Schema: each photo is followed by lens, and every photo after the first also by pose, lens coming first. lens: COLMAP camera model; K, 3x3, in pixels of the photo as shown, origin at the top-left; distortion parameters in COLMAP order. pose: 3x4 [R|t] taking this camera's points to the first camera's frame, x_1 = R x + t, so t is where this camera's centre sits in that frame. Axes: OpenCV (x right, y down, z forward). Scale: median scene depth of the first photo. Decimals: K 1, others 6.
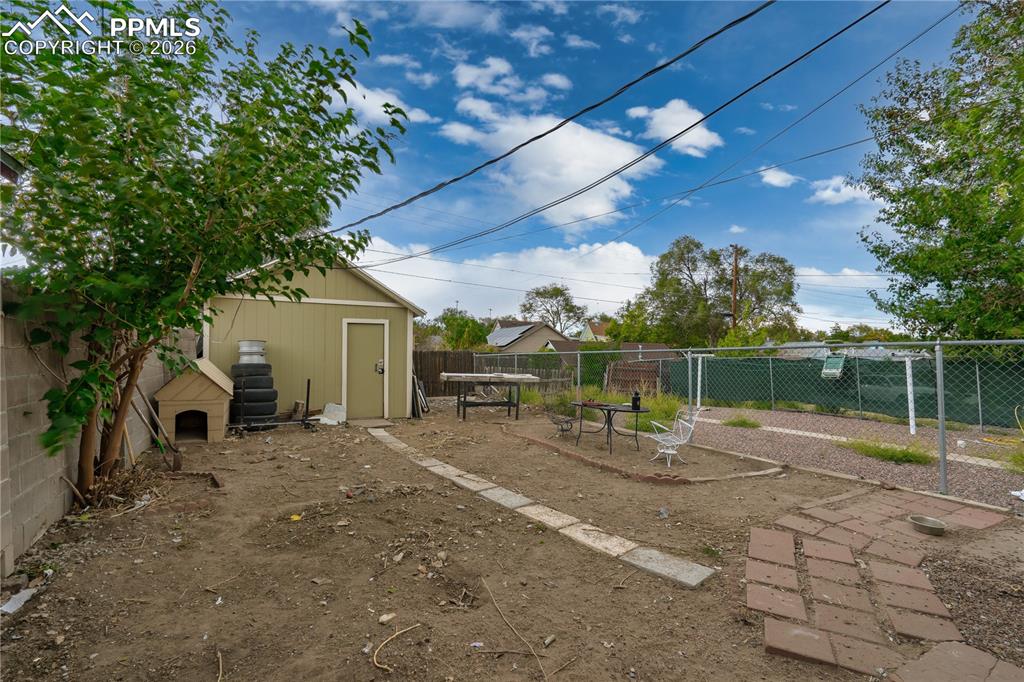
lens RADIAL K [[473.0, 0, 506.3], [0, 473.0, 333.7], [0, 0, 1]] dist [-0.003731, 0.000340]
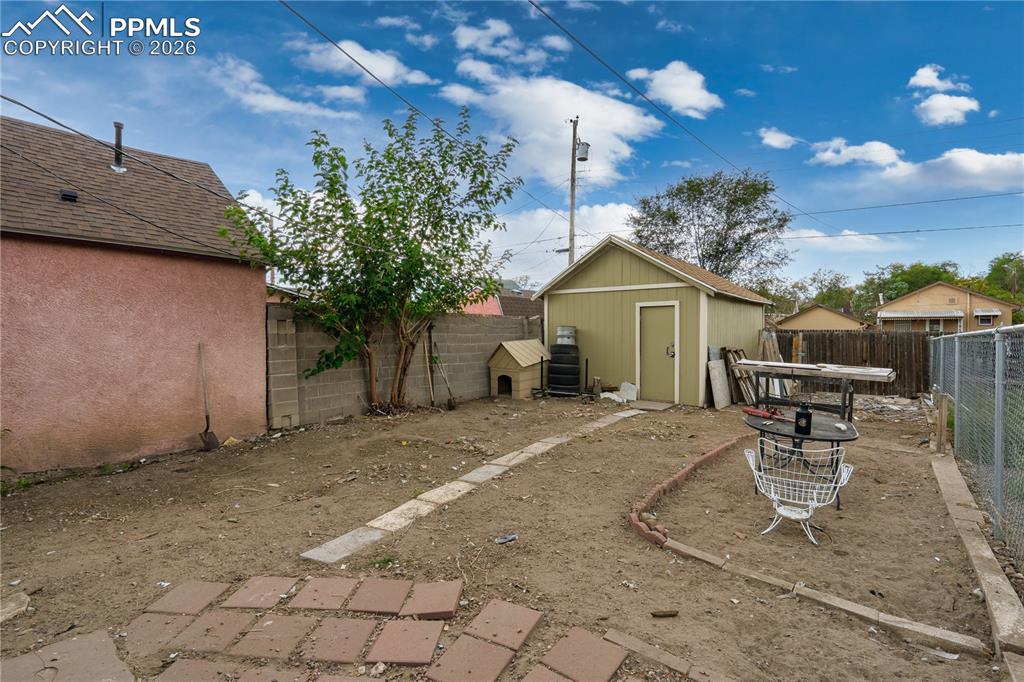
lens RADIAL K [[473.0, 0, 506.3], [0, 473.0, 333.7], [0, 0, 1]] dist [-0.003731, 0.000340]
pose [[0.324031, -0.002431, -0.946043, 0.620646], [0.042207, 0.999038, 0.011889, 0.012886], [0.945104, -0.043782, 0.323822, 0.437468]]
